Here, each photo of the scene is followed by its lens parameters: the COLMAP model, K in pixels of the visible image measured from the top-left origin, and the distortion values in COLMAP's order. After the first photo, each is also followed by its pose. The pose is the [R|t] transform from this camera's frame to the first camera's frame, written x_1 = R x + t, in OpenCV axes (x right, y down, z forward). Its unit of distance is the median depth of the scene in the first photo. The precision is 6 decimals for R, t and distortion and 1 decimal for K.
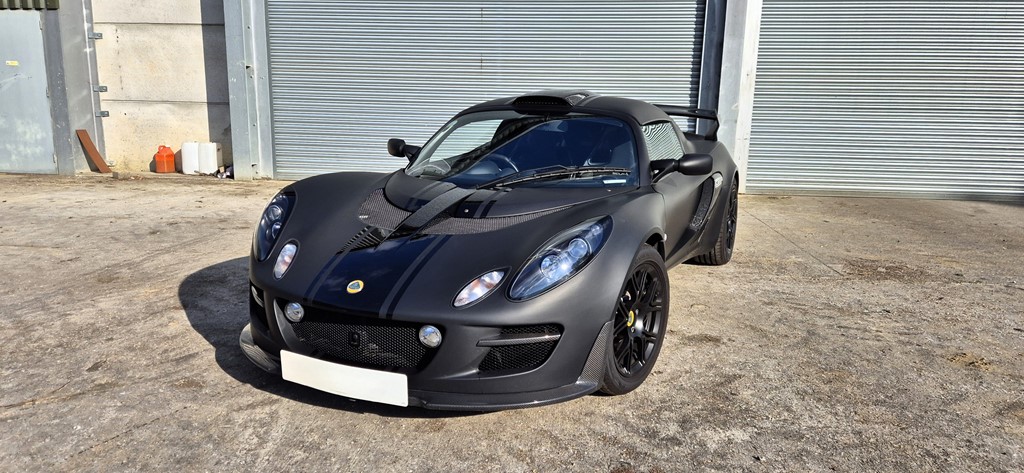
lens RADIAL K [[678.5, 0, 514.0], [0, 678.5, 241.0], [0, 0, 1]] dist [0.080614, -0.076198]
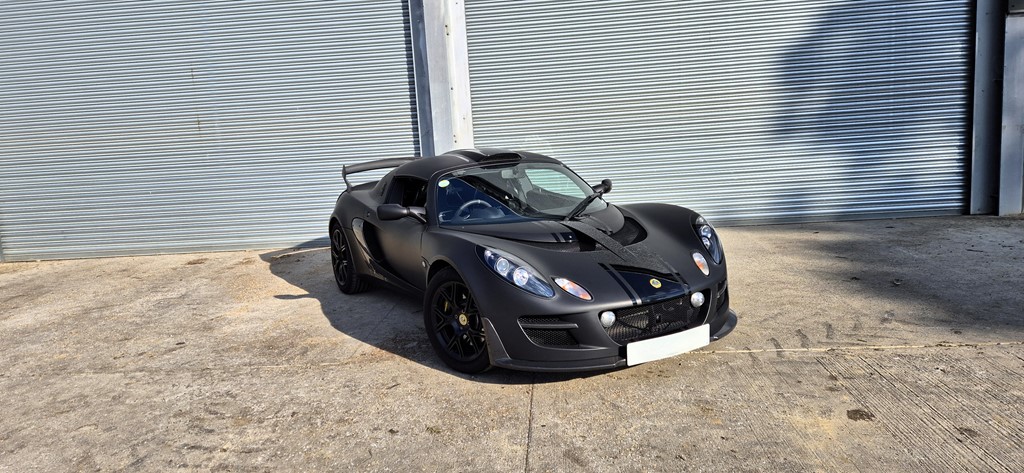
lens RADIAL K [[678.6, 0, 502.2], [0, 678.6, 230.8], [0, 0, 1]] dist [0.084138, -0.079348]
pose [[0.996504, -0.083369, 0.005406, 0.522981], [0.083534, 0.995311, -0.048758, -0.043879], [-0.001316, 0.049039, 0.998796, 0.061017]]
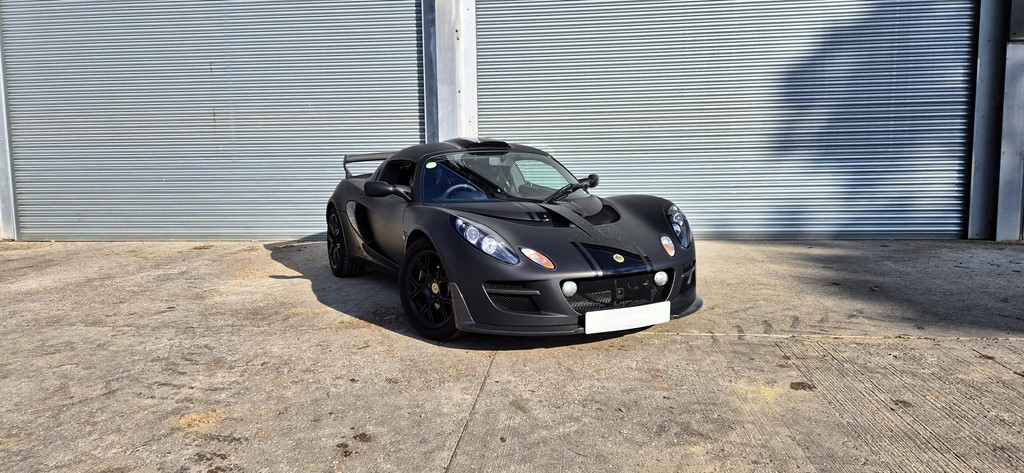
lens RADIAL K [[679.9, 0, 506.0], [0, 679.9, 234.1], [0, 0, 1]] dist [0.085664, -0.083446]
pose [[0.999301, -0.032563, -0.018345, 0.564922], [0.030889, 0.995888, -0.085159, 0.010270], [0.021043, 0.084533, 0.996198, 0.039359]]
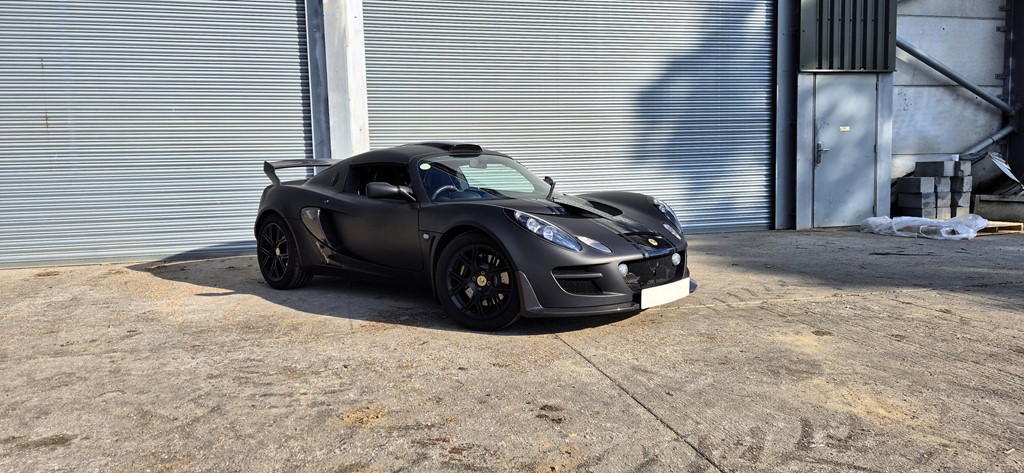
lens RADIAL K [[677.7, 0, 507.2], [0, 677.7, 233.7], [0, 0, 1]] dist [0.086768, -0.084440]
pose [[0.942805, -0.072761, 0.325307, 0.292273], [0.106760, 0.990393, -0.087891, 0.019463], [-0.315787, 0.117594, 0.941515, 0.043720]]
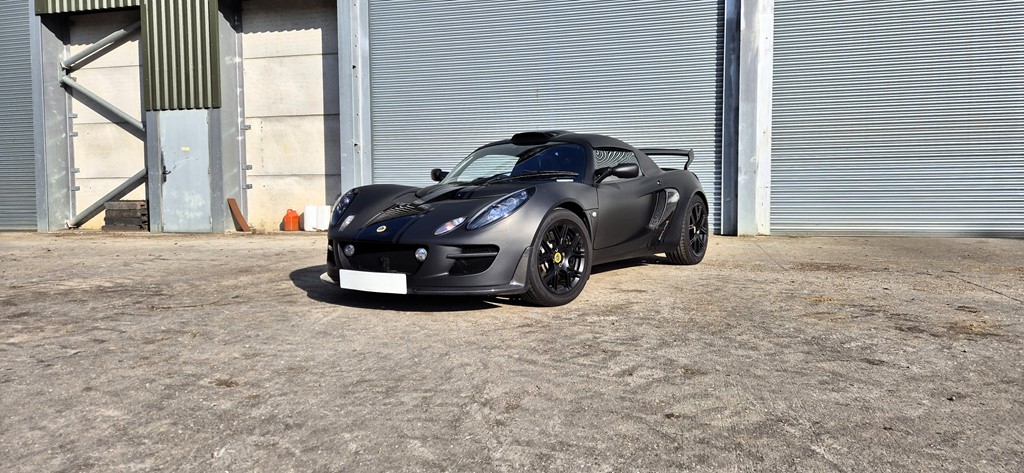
lens RADIAL K [[676.0, 0, 515.7], [0, 676.0, 232.7], [0, 0, 1]] dist [0.088490, -0.087702]
pose [[0.987921, -0.018089, -0.153897, 0.140375], [-0.003731, 0.990098, -0.140332, 0.122743], [0.154911, 0.139211, 0.978071, -0.235496]]
